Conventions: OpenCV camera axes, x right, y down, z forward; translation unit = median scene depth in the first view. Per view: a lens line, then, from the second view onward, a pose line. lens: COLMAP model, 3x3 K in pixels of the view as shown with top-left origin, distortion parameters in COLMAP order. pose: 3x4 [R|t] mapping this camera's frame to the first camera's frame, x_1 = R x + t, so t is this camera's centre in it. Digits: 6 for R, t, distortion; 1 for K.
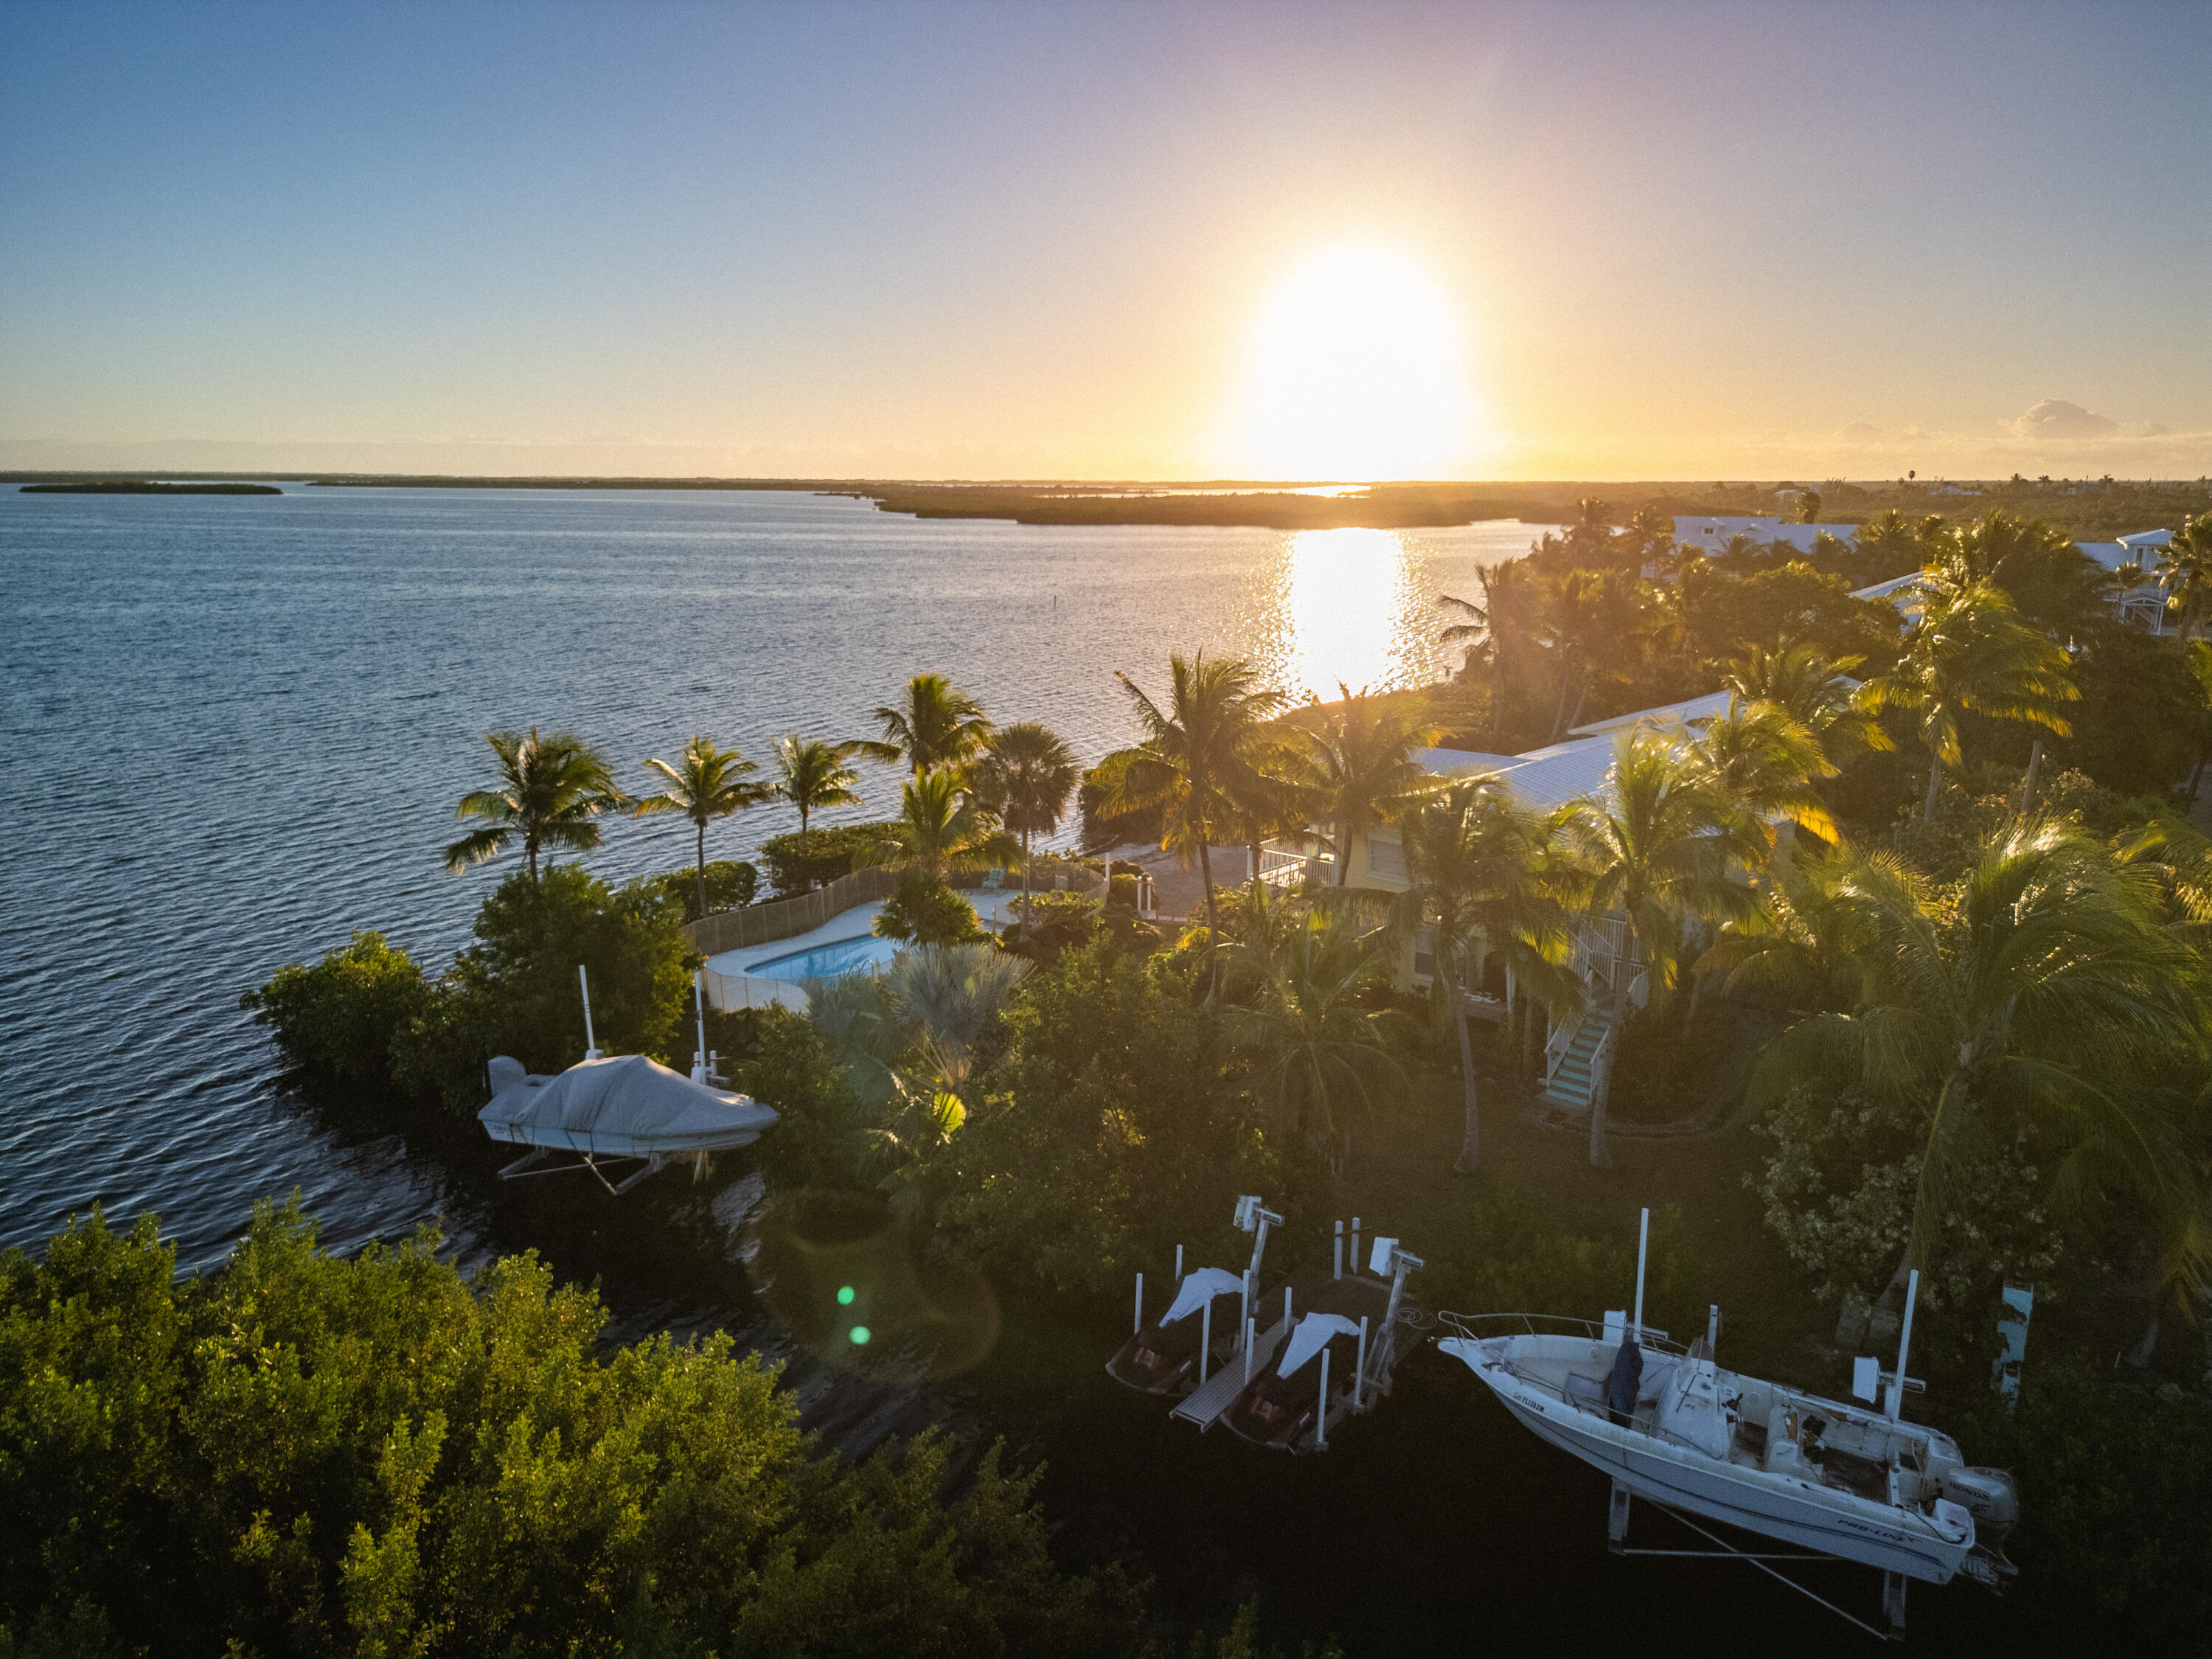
lens RADIAL K [[1557.0, 0, 1116.1], [0, 1557.0, 857.7], [0, 0, 1]] dist [0.060513, -0.056903]
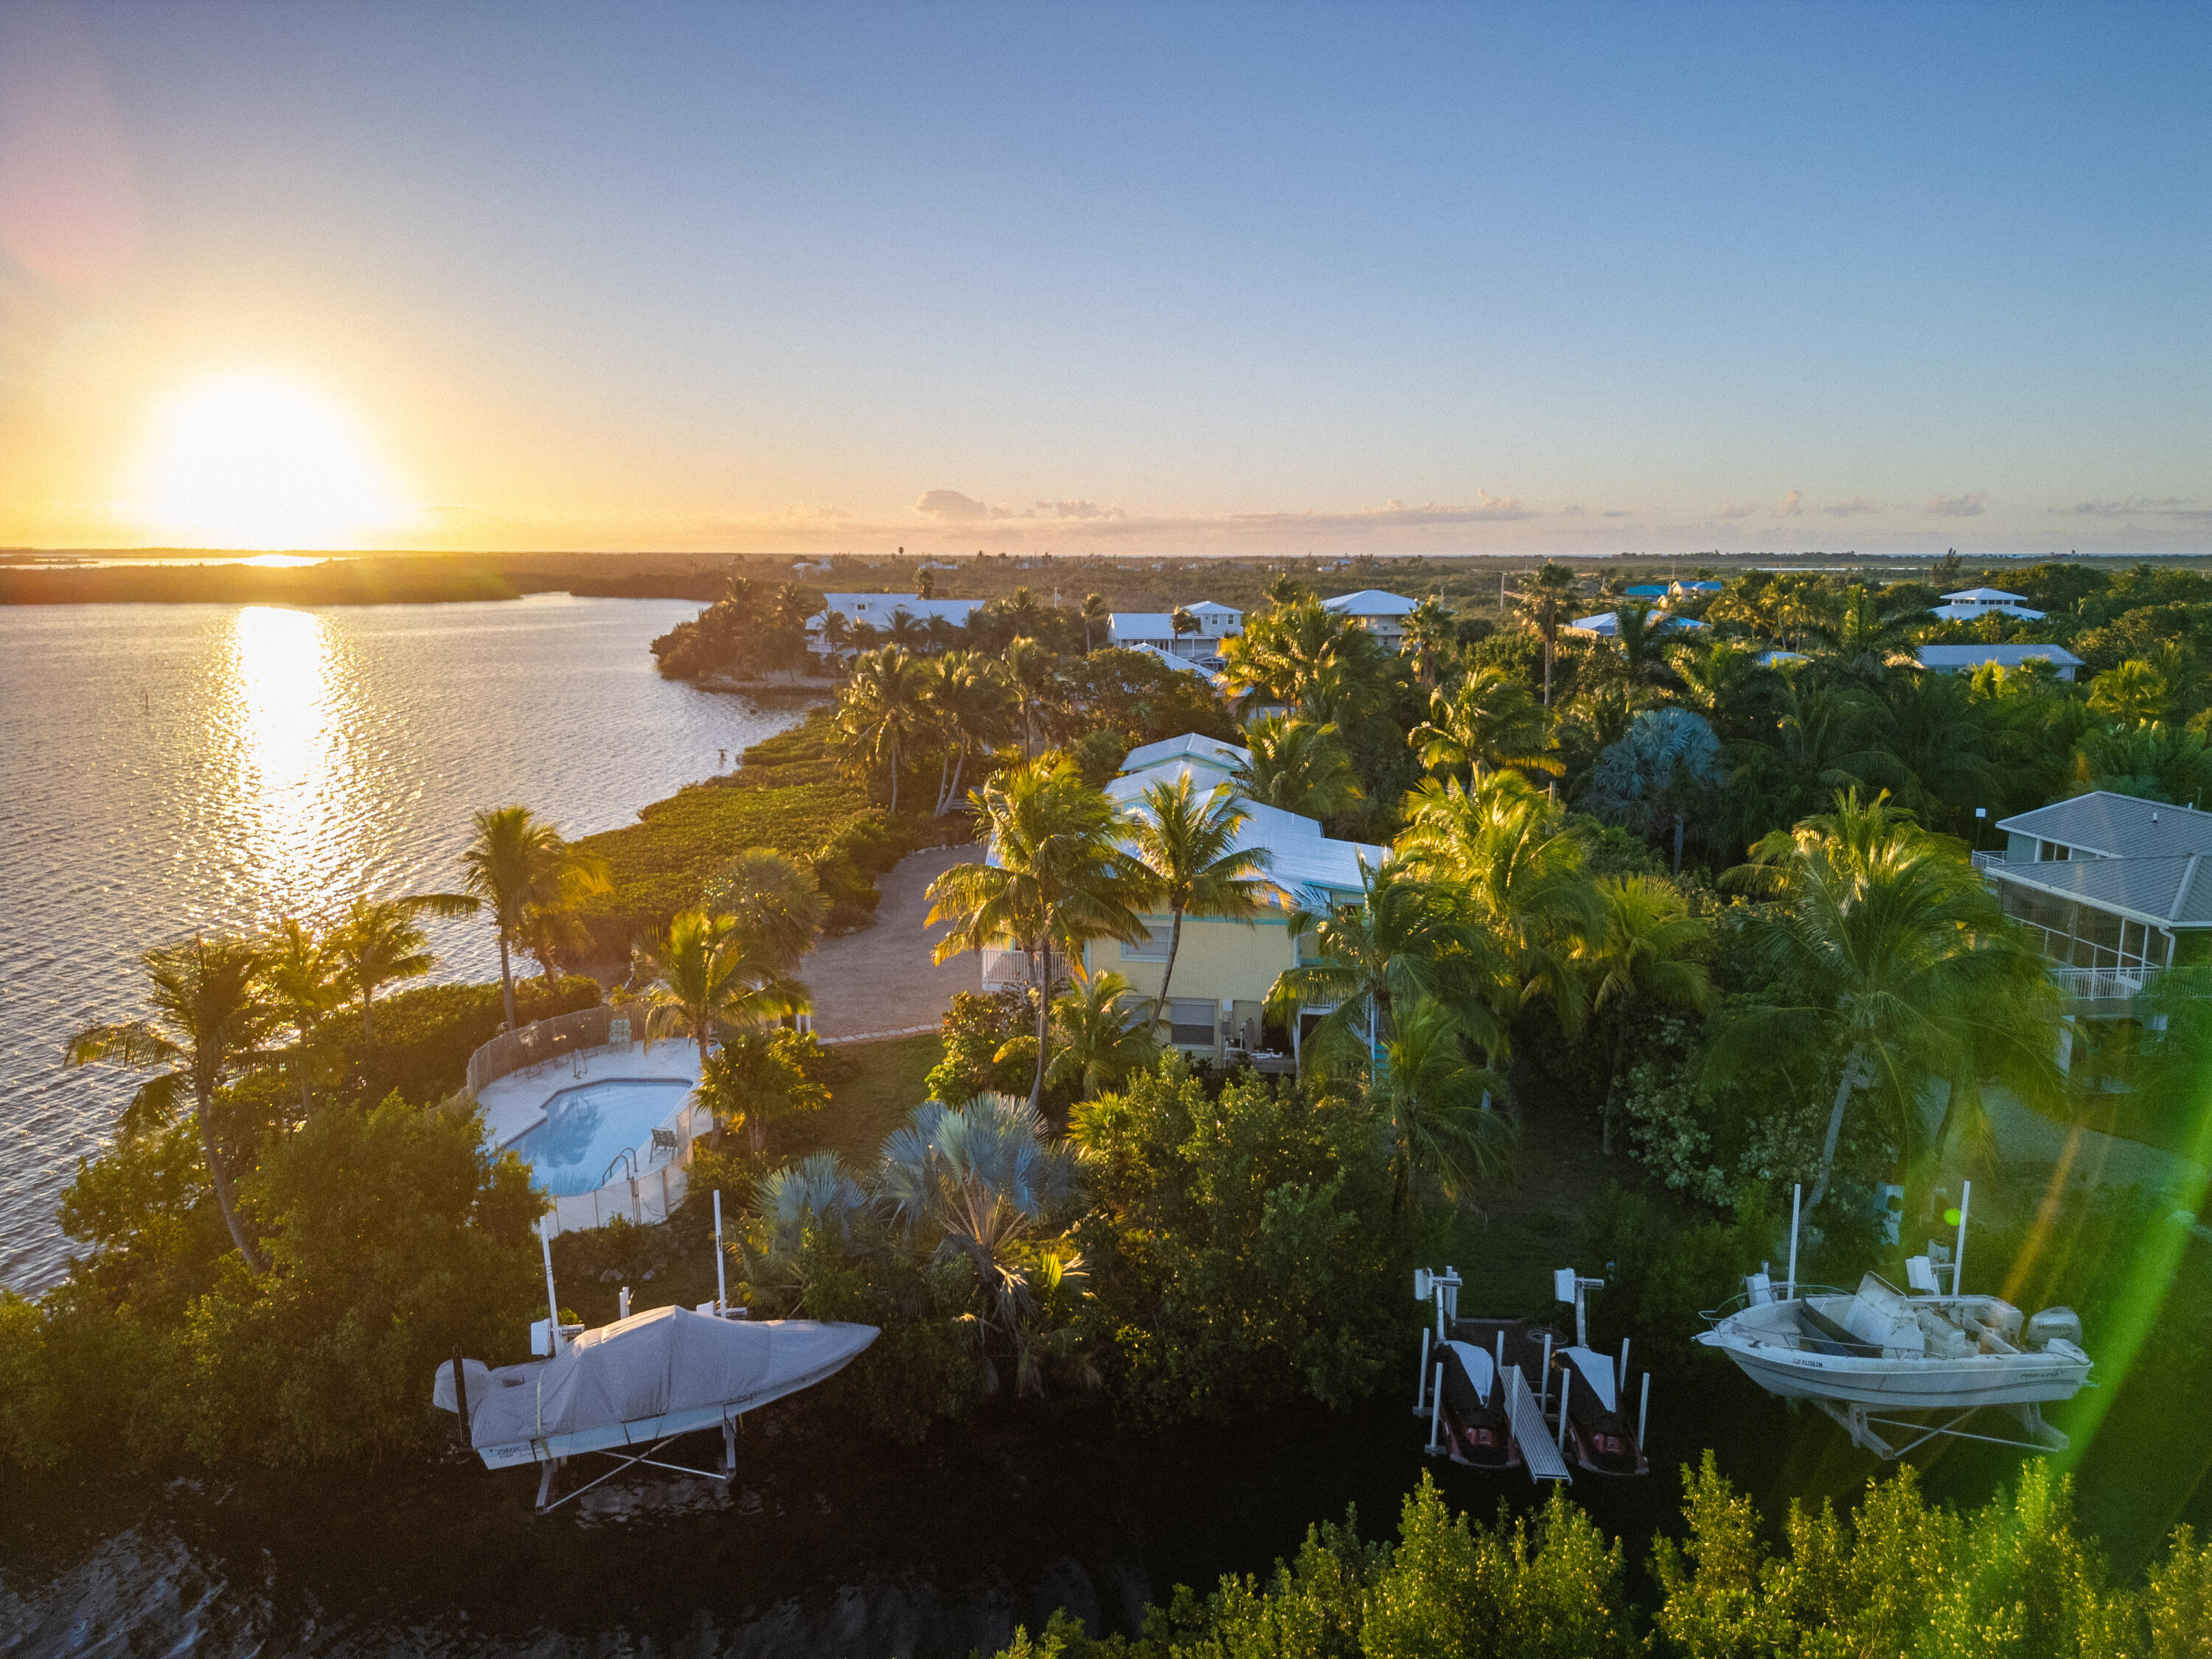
lens RADIAL K [[1550.2, 0, 1110.7], [0, 1550.2, 864.7], [0, 0, 1]] dist [0.057173, -0.054749]
pose [[0.820733, -0.113374, 0.559950, -0.557292], [0.134317, 0.990931, 0.003764, -0.075877], [-0.555298, 0.072122, 0.828518, 0.184326]]
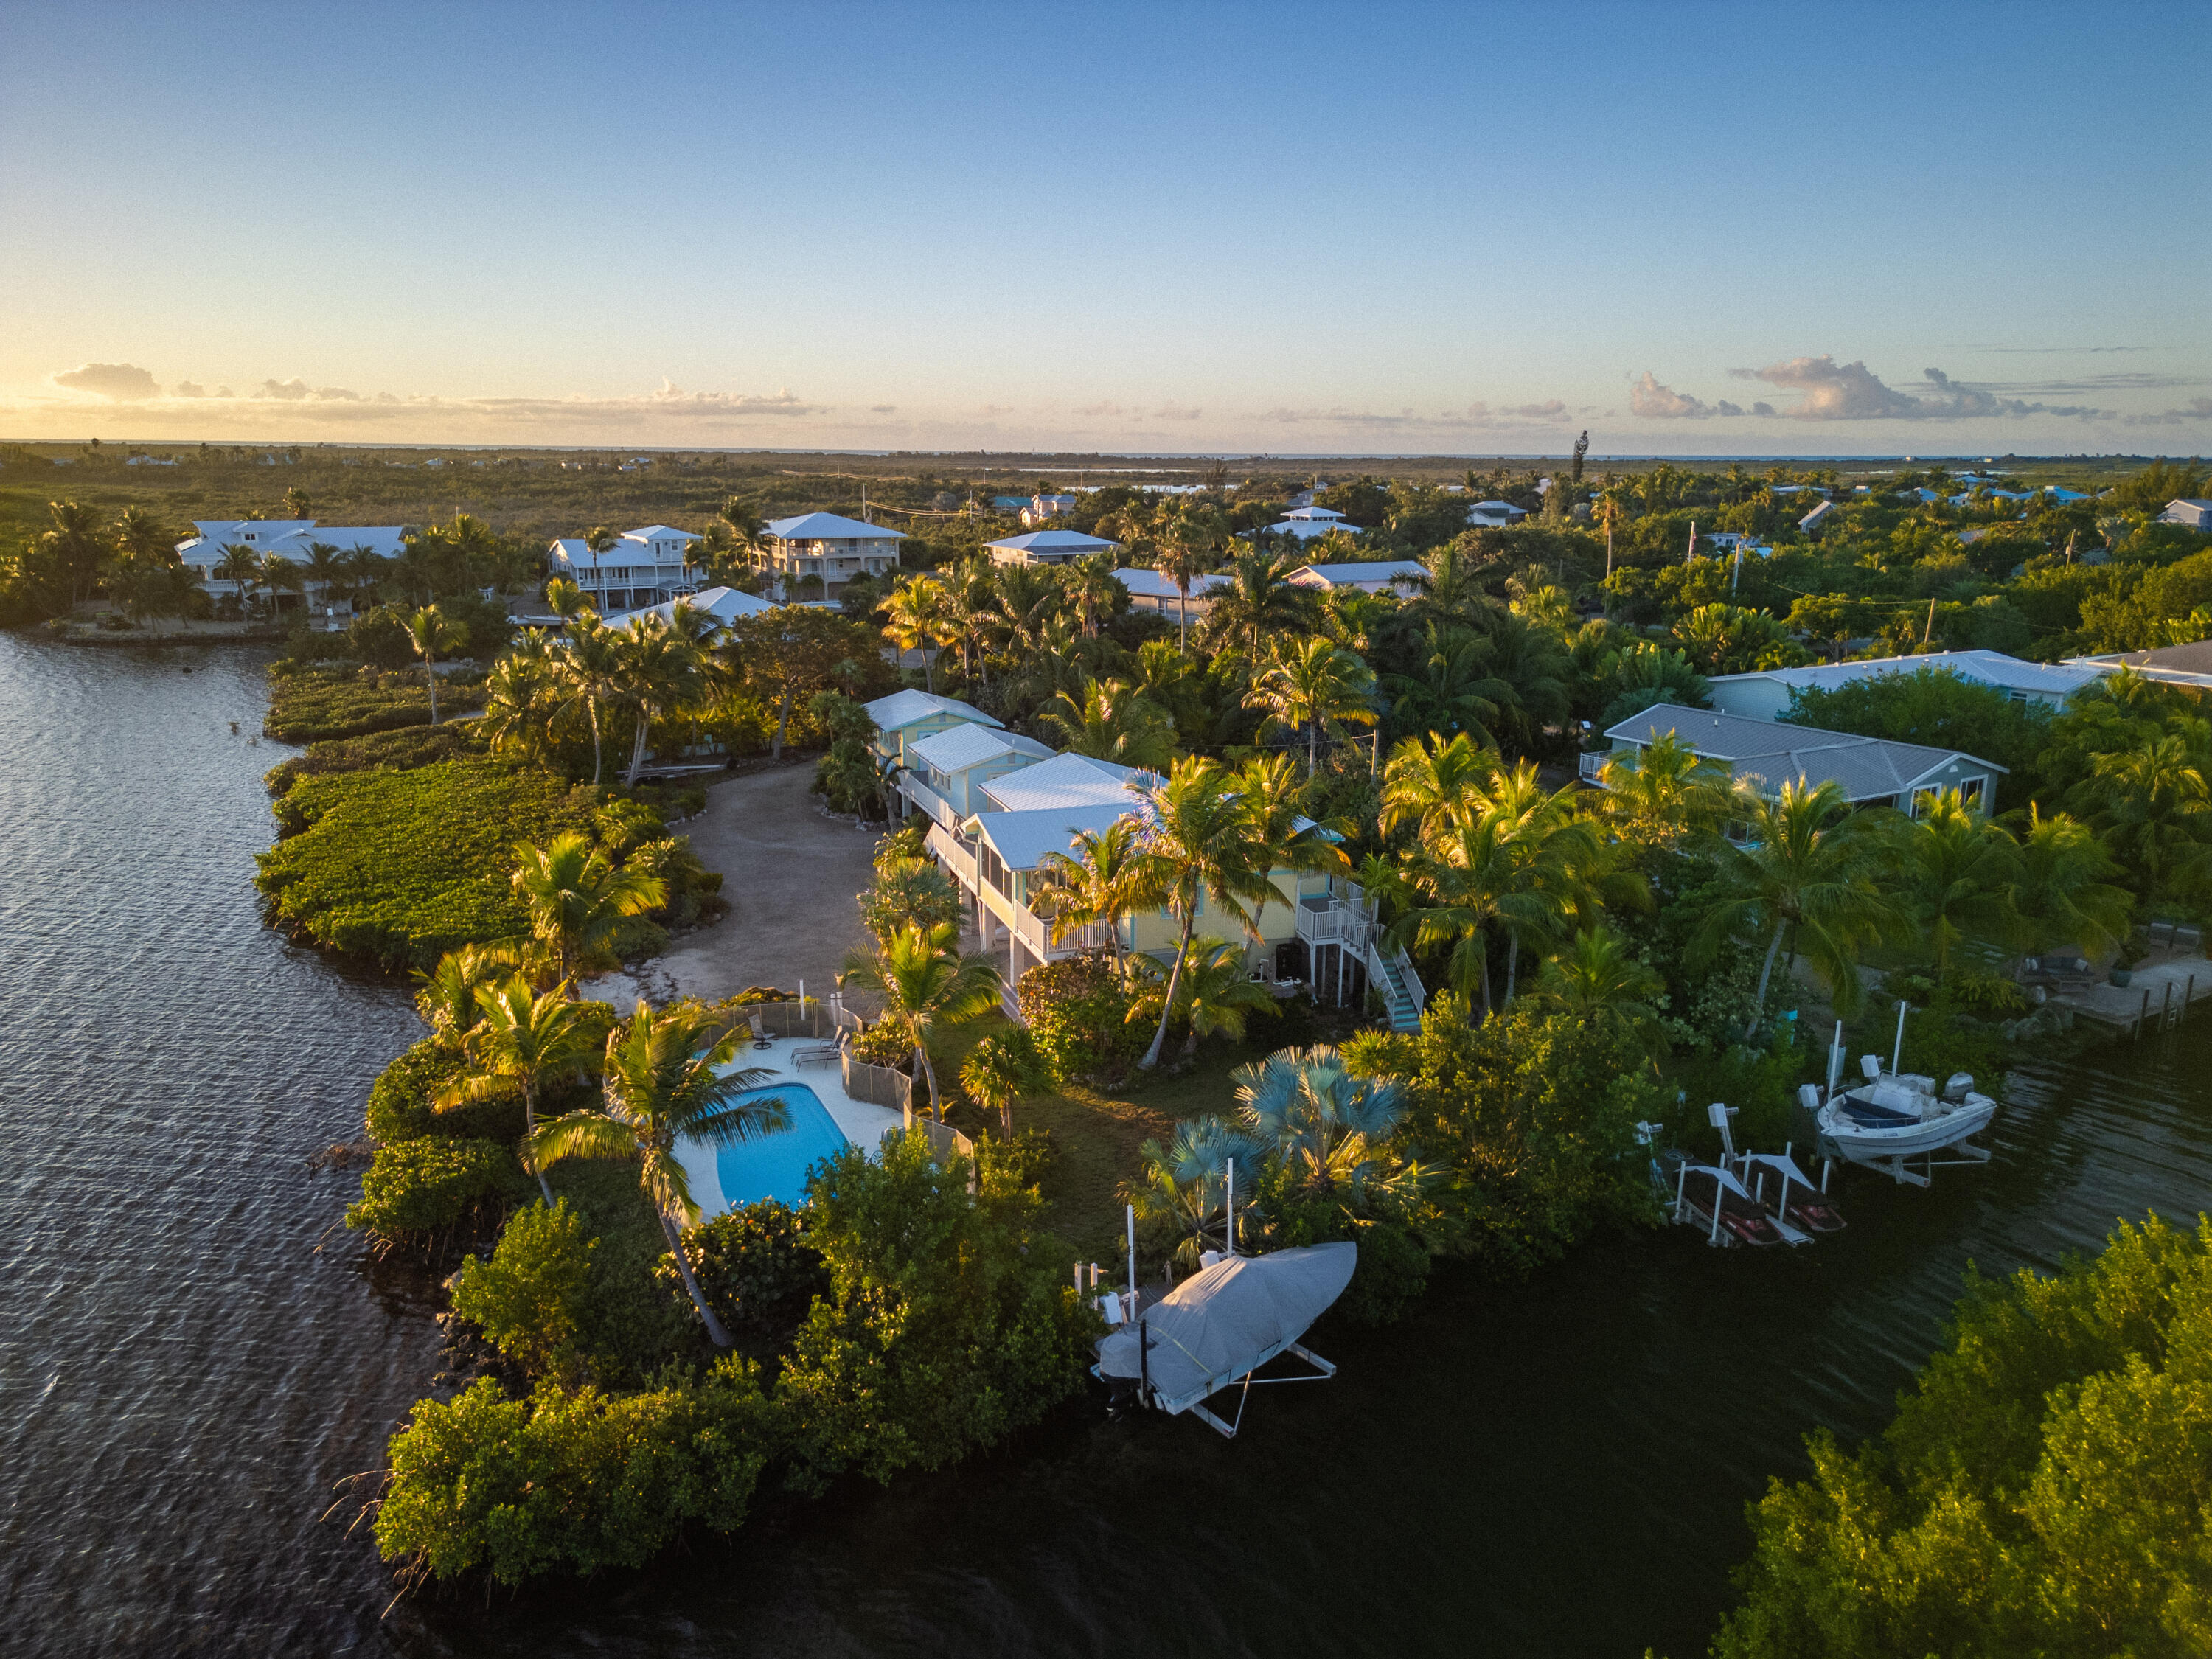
lens RADIAL K [[1559.7, 0, 1111.0], [0, 1559.7, 836.6], [0, 0, 1]] dist [0.049190, -0.036006]
pose [[0.489570, -0.208151, 0.846755, -1.150659], [0.198014, 0.972258, 0.124516, -0.277452], [-0.849183, 0.106710, 0.517205, 0.536229]]
